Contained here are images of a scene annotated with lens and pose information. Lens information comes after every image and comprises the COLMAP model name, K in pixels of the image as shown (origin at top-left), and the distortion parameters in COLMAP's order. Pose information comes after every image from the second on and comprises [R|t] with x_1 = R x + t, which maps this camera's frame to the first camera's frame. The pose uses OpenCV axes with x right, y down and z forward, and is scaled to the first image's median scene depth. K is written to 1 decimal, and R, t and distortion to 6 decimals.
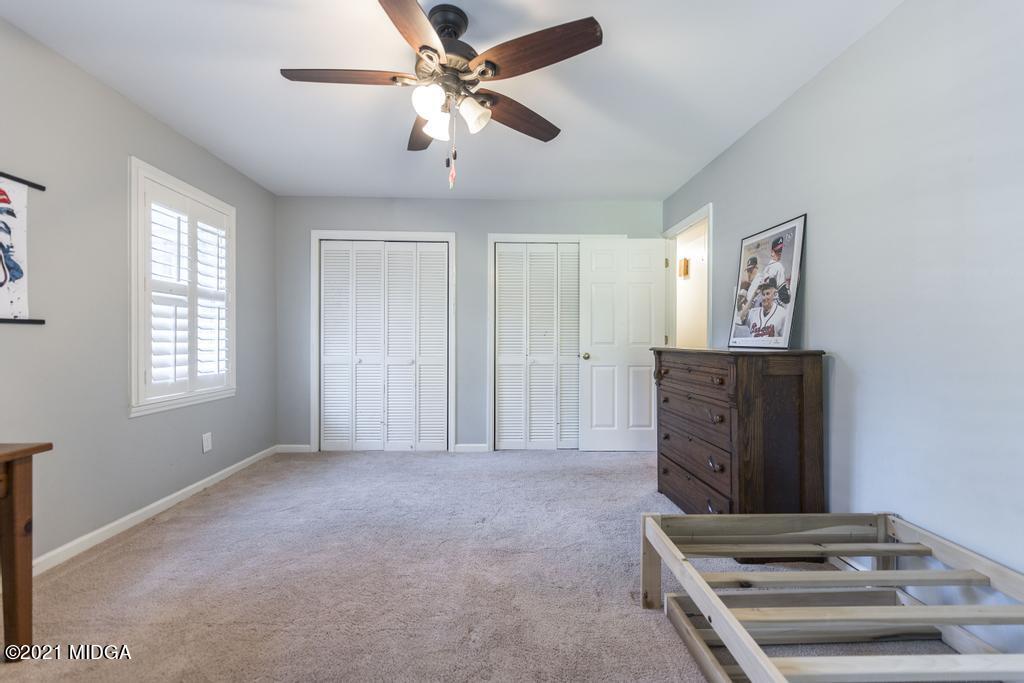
lens RADIAL K [[414.6, 0, 508.8], [0, 414.6, 340.1], [0, 0, 1]] dist [0.003138, -0.000347]
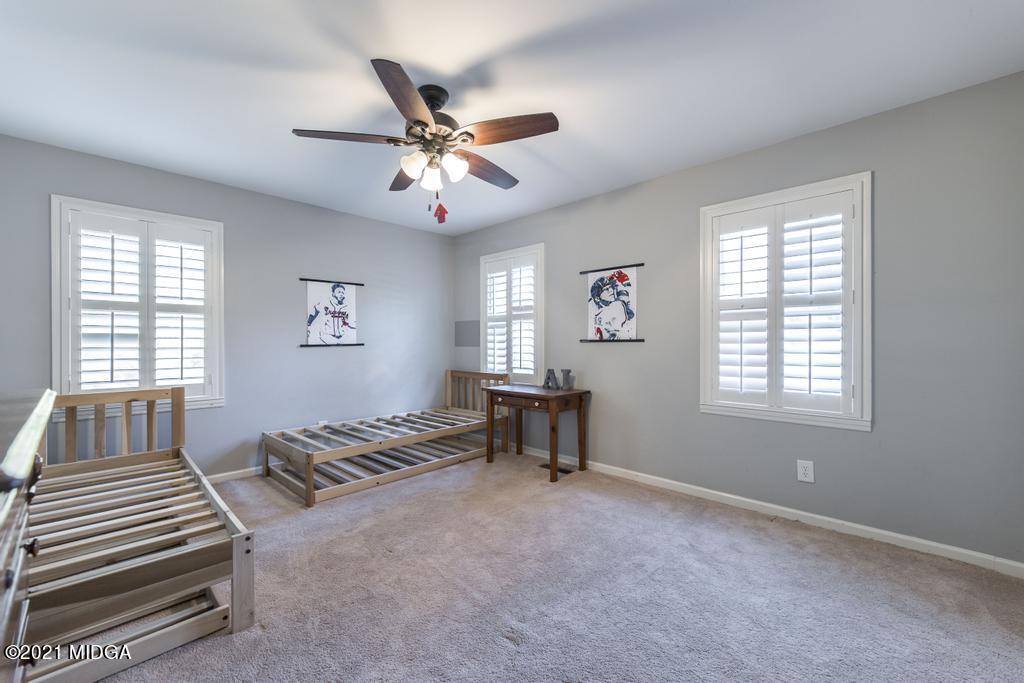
lens RADIAL K [[414.6, 0, 513.0], [0, 414.6, 342.4], [0, 0, 1]] dist [0.003138, -0.000347]
pose [[-0.724537, 0.002857, -0.689230, 0.353808], [0.002030, 0.999996, 0.002011, -0.029195], [0.689233, 0.000058, -0.724540, 1.374579]]
